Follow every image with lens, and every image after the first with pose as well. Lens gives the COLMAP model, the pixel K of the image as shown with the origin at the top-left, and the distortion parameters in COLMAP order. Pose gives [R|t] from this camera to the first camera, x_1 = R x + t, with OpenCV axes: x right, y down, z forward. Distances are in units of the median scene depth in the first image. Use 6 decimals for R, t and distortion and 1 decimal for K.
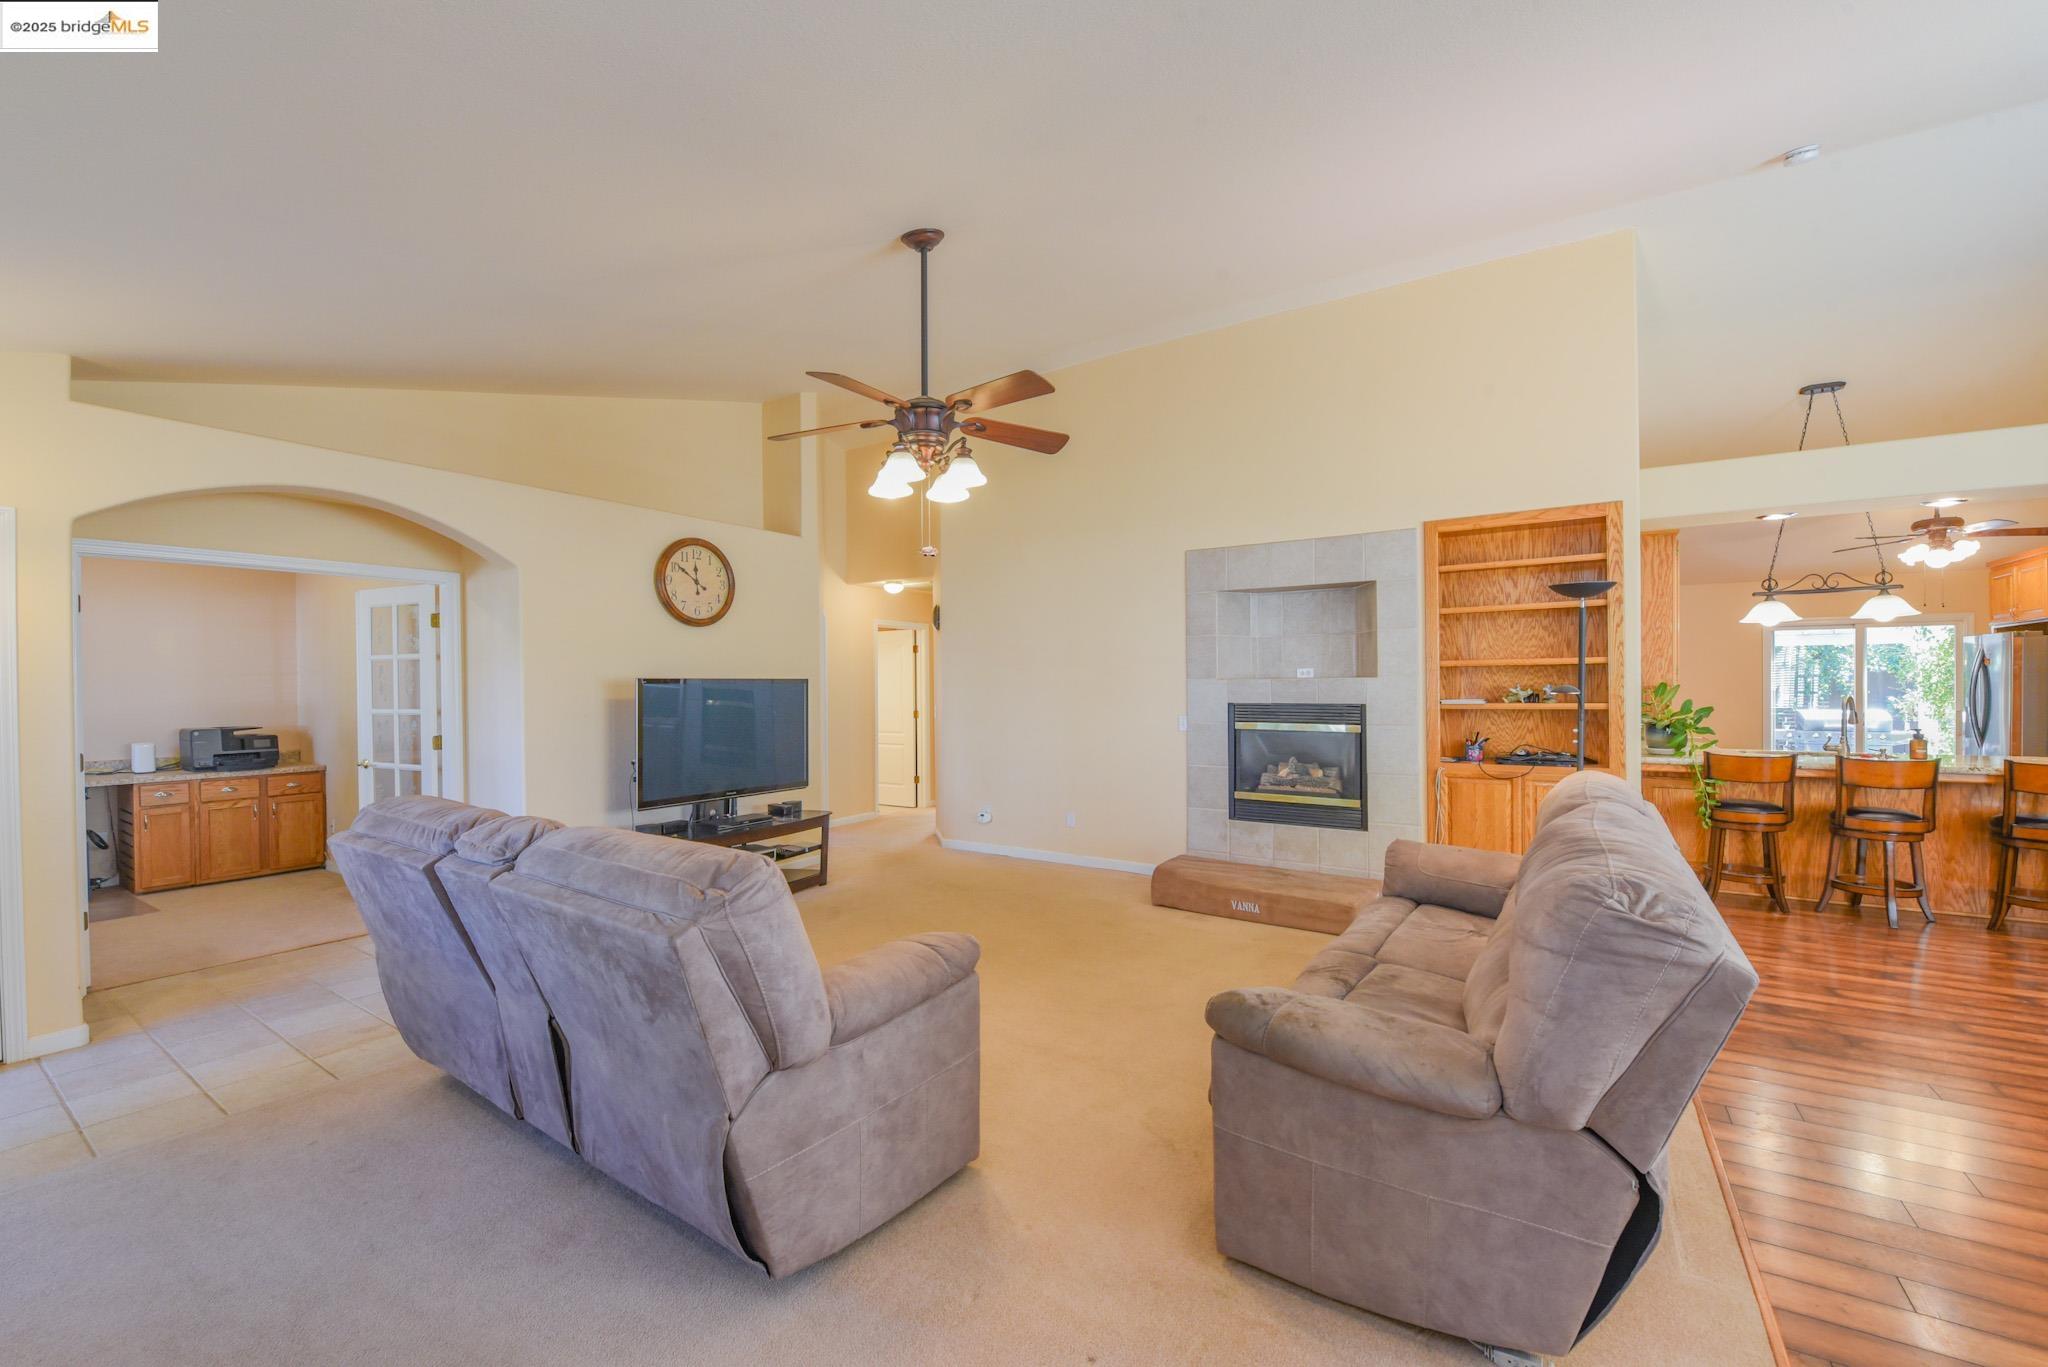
lens RADIAL K [[812.0, 0, 1018.3], [0, 812.0, 687.9], [0, 0, 1]] dist [-0.016221, -0.002684]
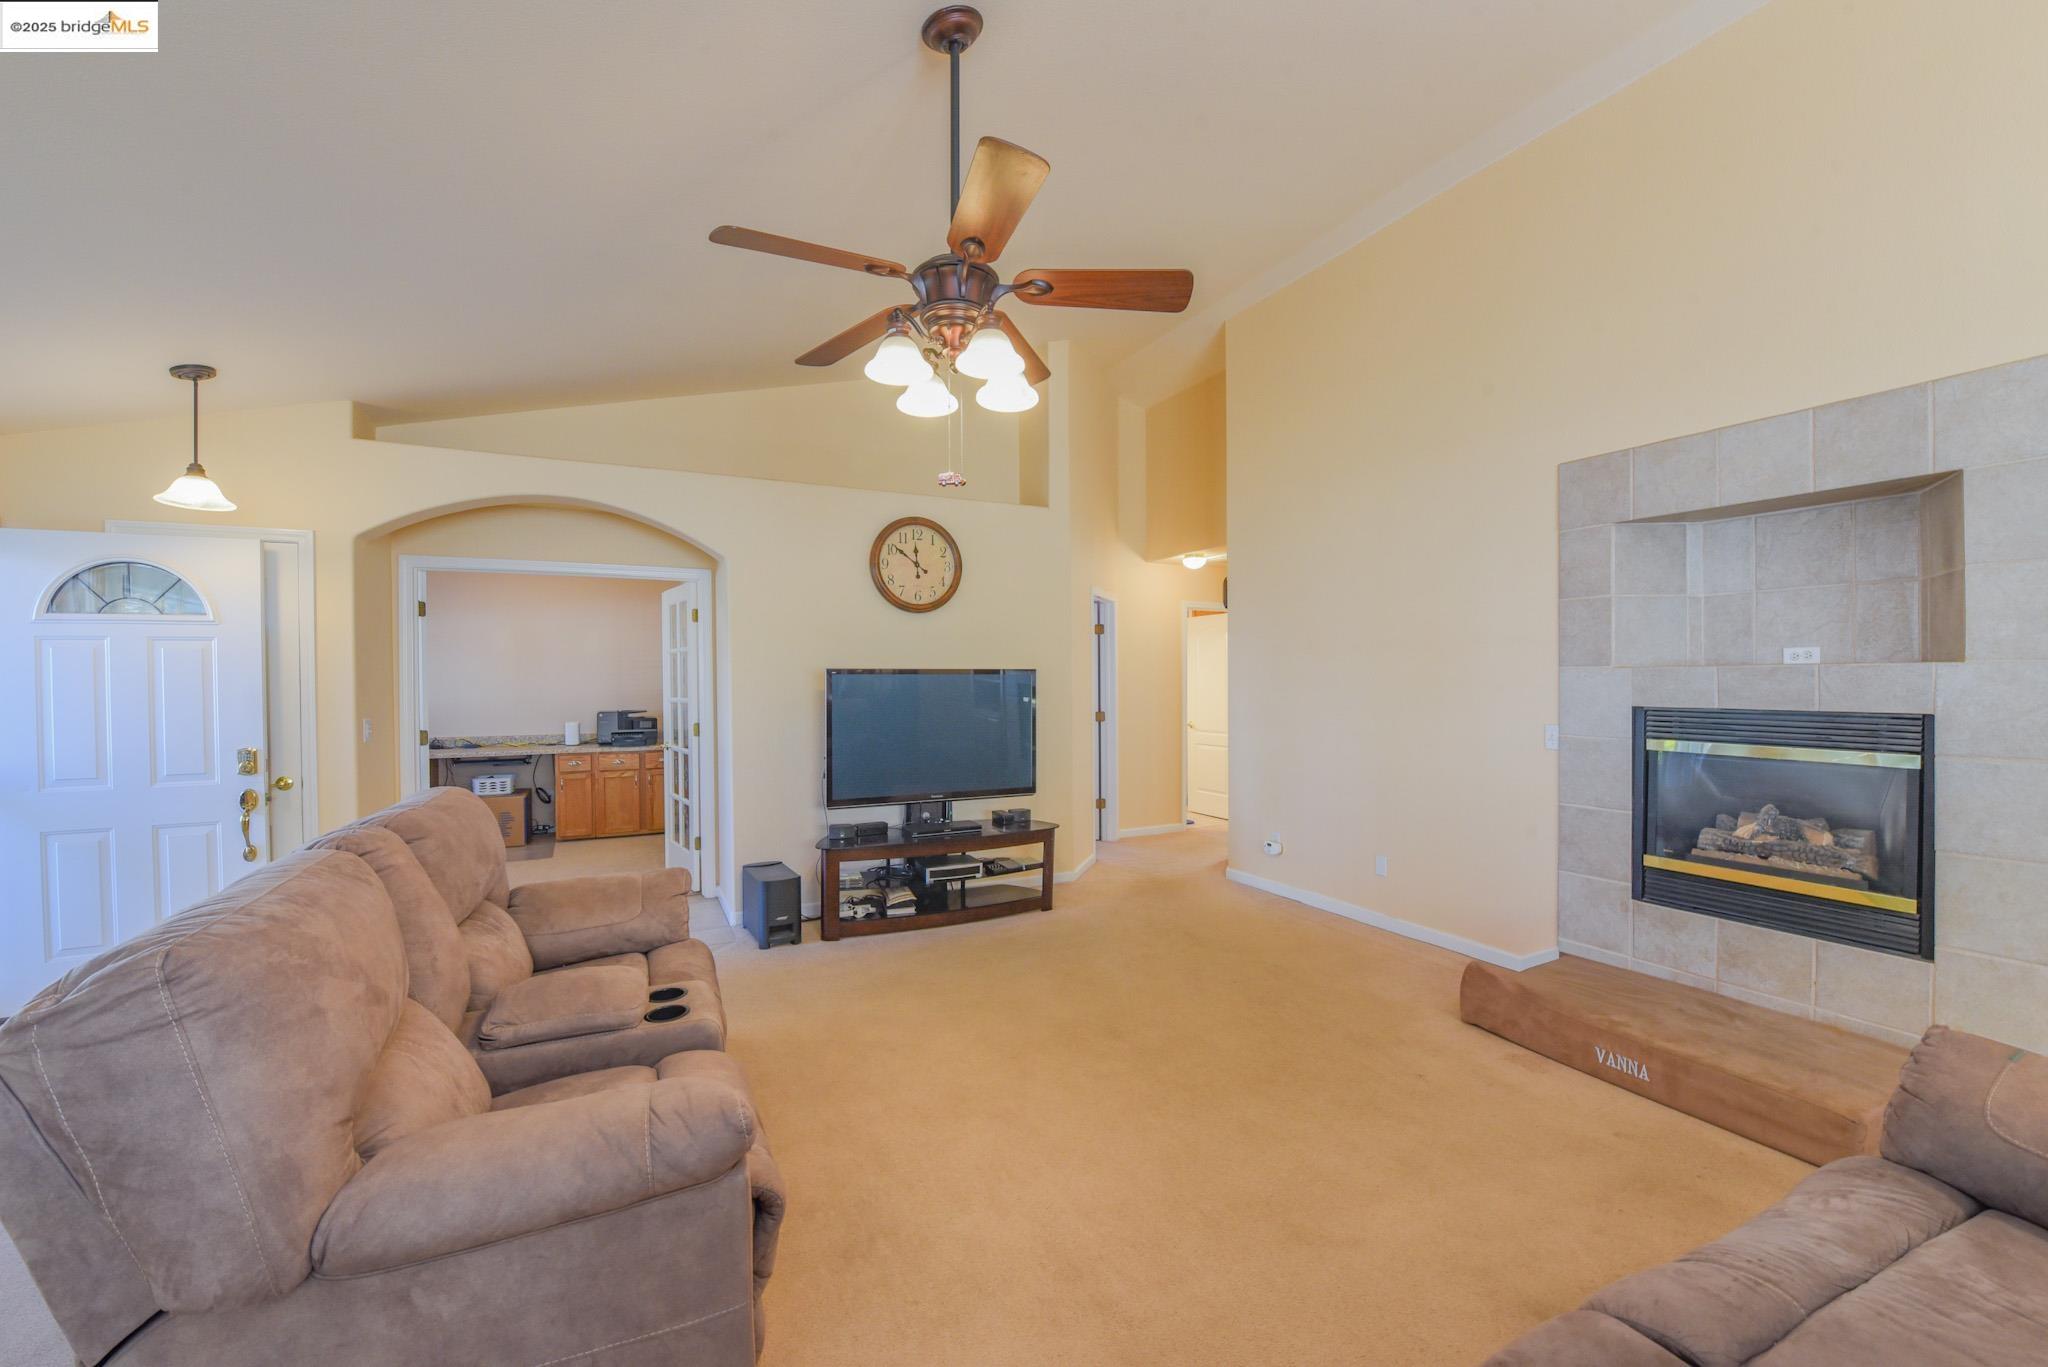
lens RADIAL K [[812.0, 0, 1018.3], [0, 812.0, 687.9], [0, 0, 1]] dist [-0.016221, -0.002684]
pose [[0.862451, 0.008089, -0.506076, 0.171673], [-0.003761, 0.999947, 0.009573, 0.000560], [0.506127, -0.006353, 0.862436, 0.260289]]
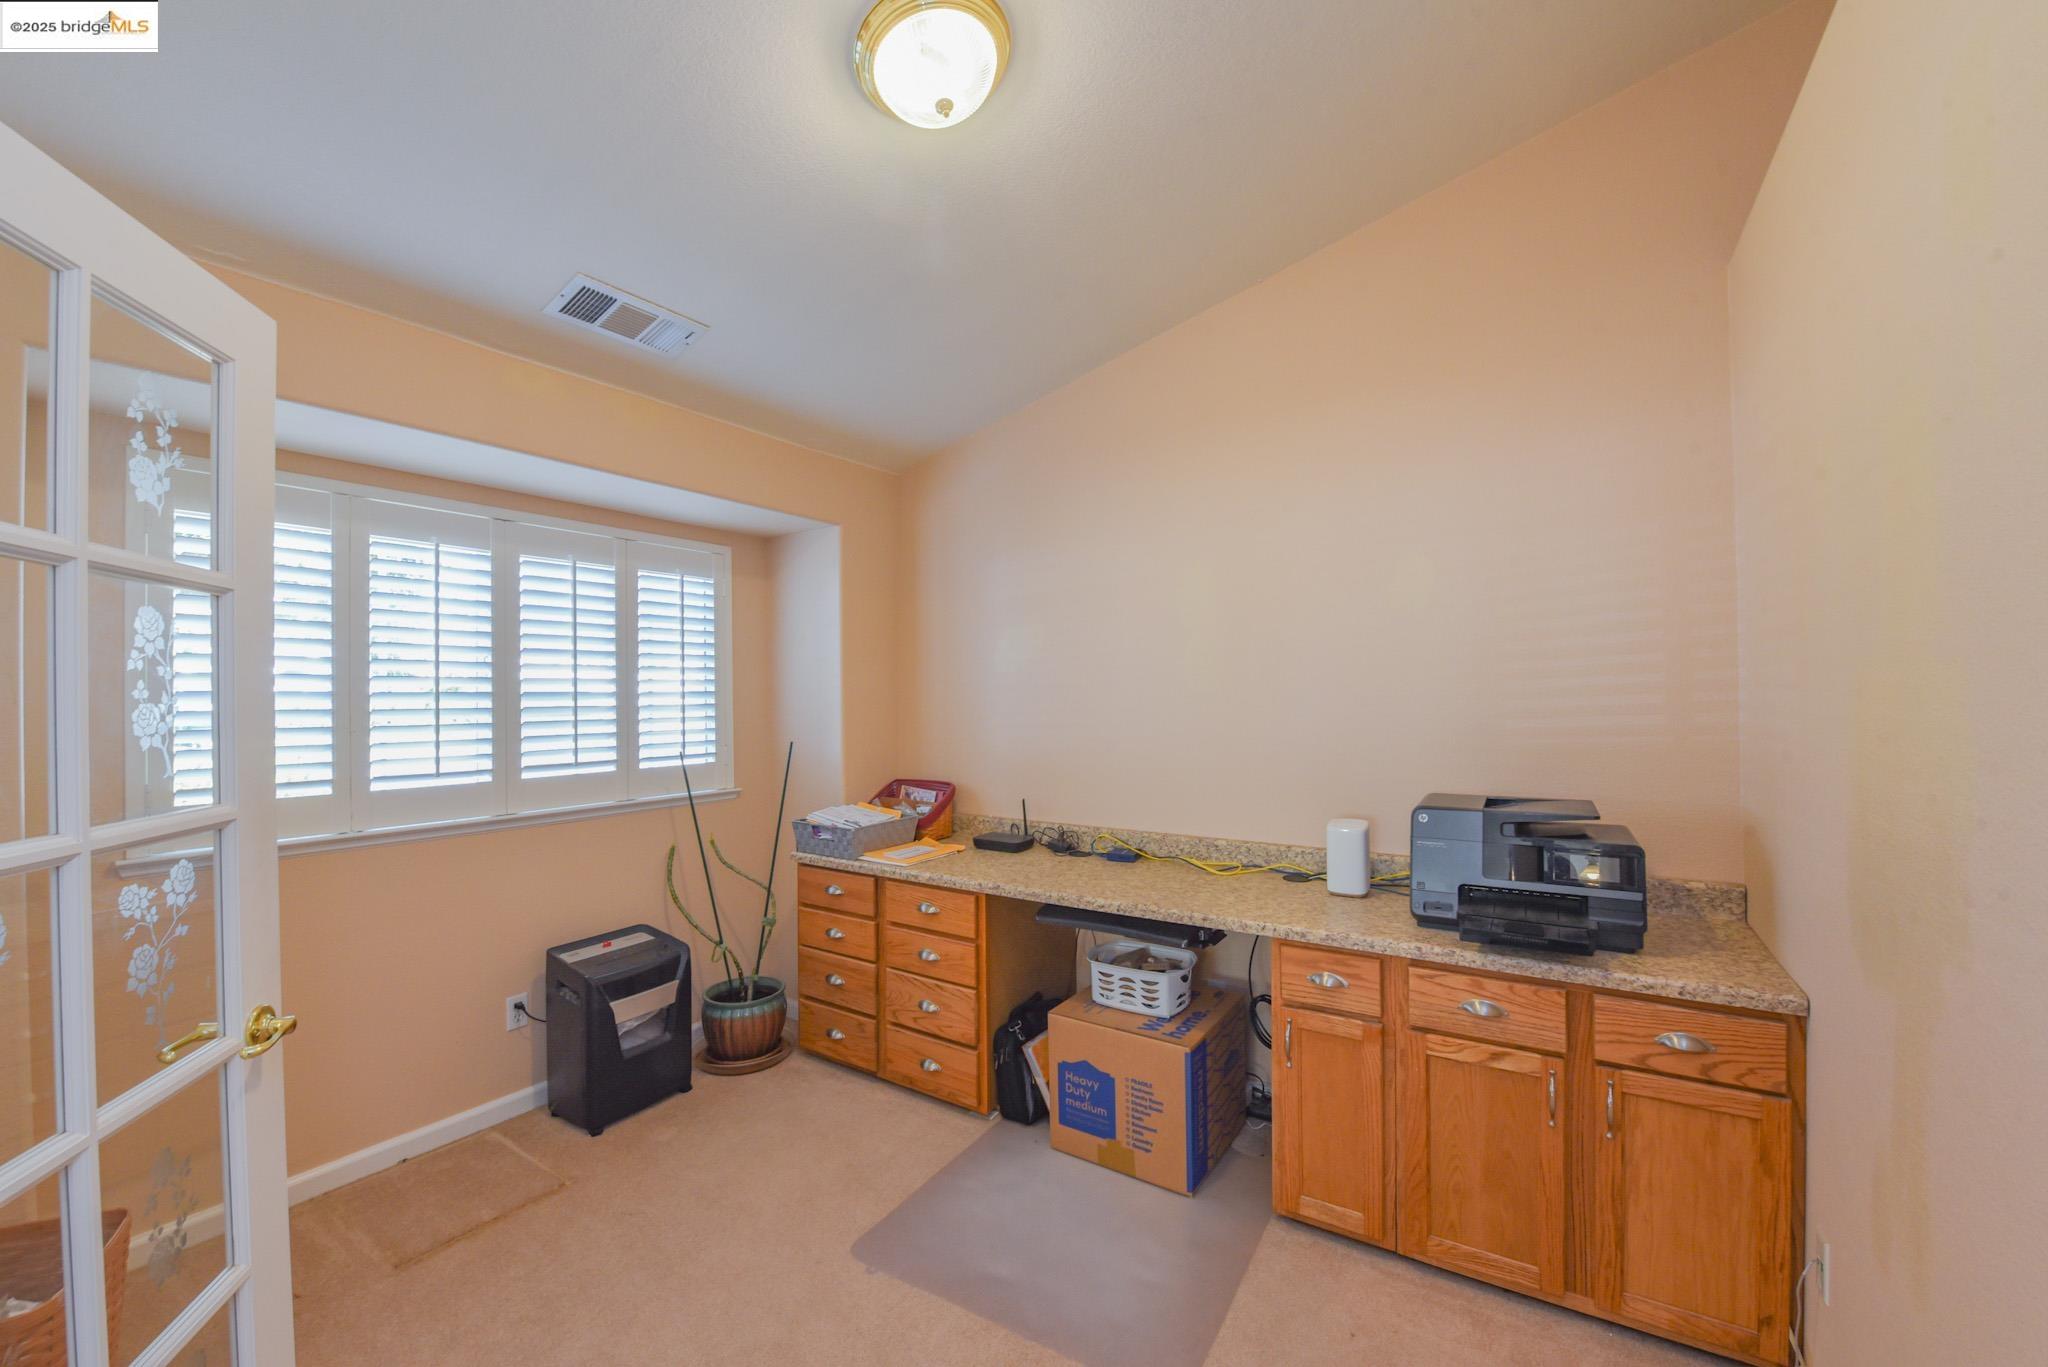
lens RADIAL K [[812.0, 0, 1018.3], [0, 812.0, 687.9], [0, 0, 1]] dist [-0.016221, -0.002684]
pose [[0.004292, 0.002801, -0.999987, -0.713072], [0.015977, 0.999868, 0.002870, -0.004157], [0.999863, -0.015989, 0.004246, 0.869664]]
